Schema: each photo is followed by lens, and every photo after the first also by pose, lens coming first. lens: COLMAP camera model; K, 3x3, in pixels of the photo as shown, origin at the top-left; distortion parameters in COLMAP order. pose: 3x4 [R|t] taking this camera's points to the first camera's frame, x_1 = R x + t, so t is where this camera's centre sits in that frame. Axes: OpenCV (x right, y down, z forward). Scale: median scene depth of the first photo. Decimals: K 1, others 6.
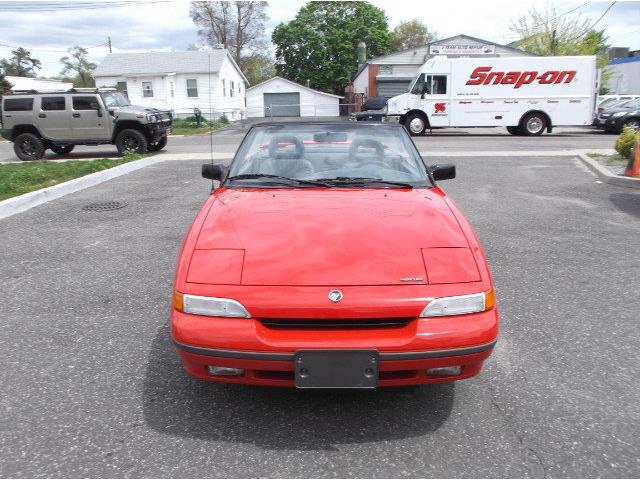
lens RADIAL K [[500.1, 0, 320.0], [0, 500.1, 240.0], [0, 0, 1]] dist [-0.005203, -0.002715]
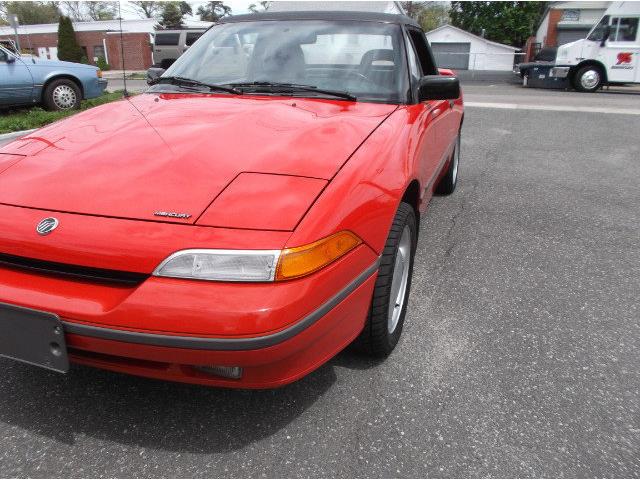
lens RADIAL K [[505.8, 0, 320.0], [0, 505.8, 240.0], [0, 0, 1]] dist [0.003900, 0.000419]
pose [[0.950153, 0.132667, -0.282150, 0.038966], [-0.108115, 0.989000, 0.100945, 0.002081], [0.292439, -0.065408, 0.954045, 0.033701]]
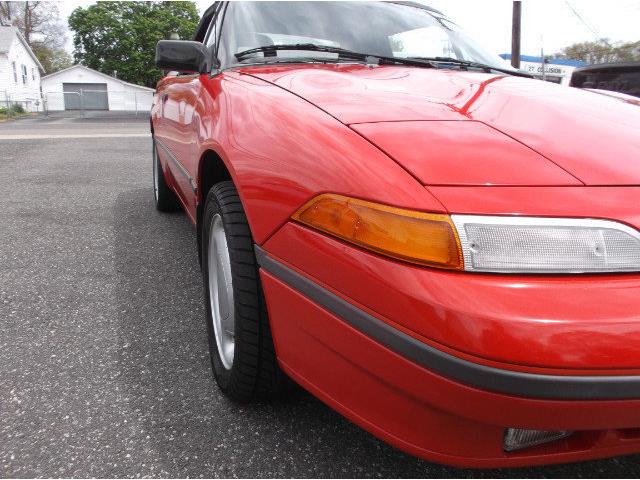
lens RADIAL K [[509.3, 0, 317.1], [0, 509.3, 235.4], [0, 0, 1]] dist [-0.006793, -0.004392]
pose [[0.941198, -0.057859, 0.332865, -0.033936], [0.060515, 0.998164, 0.002391, 0.008501], [-0.332392, 0.017892, 0.942971, 0.054152]]
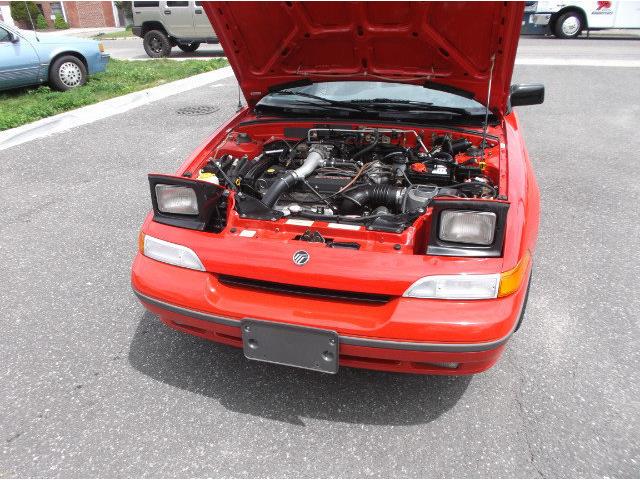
lens RADIAL K [[509.3, 0, 317.1], [0, 509.3, 235.4], [0, 0, 1]] dist [-0.006793, -0.004392]
pose [[0.966395, 0.105919, -0.234225, 0.017359], [-0.064666, 0.982033, 0.177282, -0.005116], [0.248794, -0.156178, 0.955882, 0.015315]]
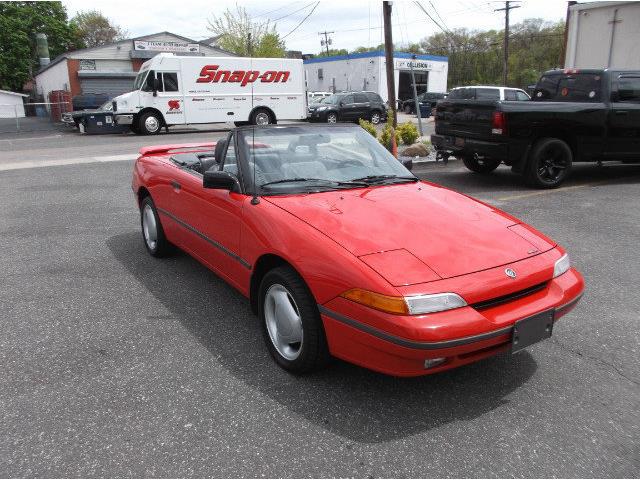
lens RADIAL K [[502.3, 0, 320.0], [0, 502.3, 240.0], [0, 0, 1]] dist [-0.034803, 0.003034]
pose [[0.841786, -0.147249, 0.519340, -0.069066], [0.144005, 0.988467, 0.046847, -0.006035], [-0.520249, 0.035352, 0.853283, 0.015866]]
